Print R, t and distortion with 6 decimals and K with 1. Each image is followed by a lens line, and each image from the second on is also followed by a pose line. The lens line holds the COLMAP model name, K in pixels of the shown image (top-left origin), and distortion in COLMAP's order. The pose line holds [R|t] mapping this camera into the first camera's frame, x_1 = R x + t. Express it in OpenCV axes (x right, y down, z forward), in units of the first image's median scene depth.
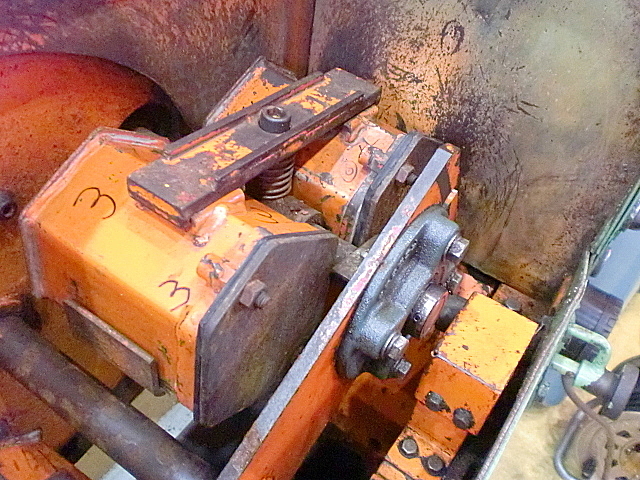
lens RADIAL K [[669.6, 0, 320.0], [0, 669.6, 240.0], [0, 0, 1]] dist [0.016170, -0.135721]
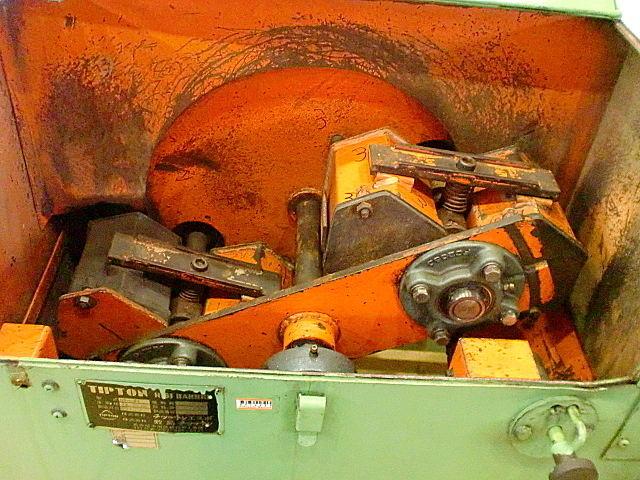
lens RADIAL K [[669.6, 0, 320.0], [0, 669.6, 240.0], [0, 0, 1]] dist [0.016170, -0.135721]
pose [[0.576395, 0.471499, -0.667426, 0.881015], [-0.583261, 0.809425, 0.068103, 0.070229], [0.572342, 0.350029, 0.741556, -0.374460]]
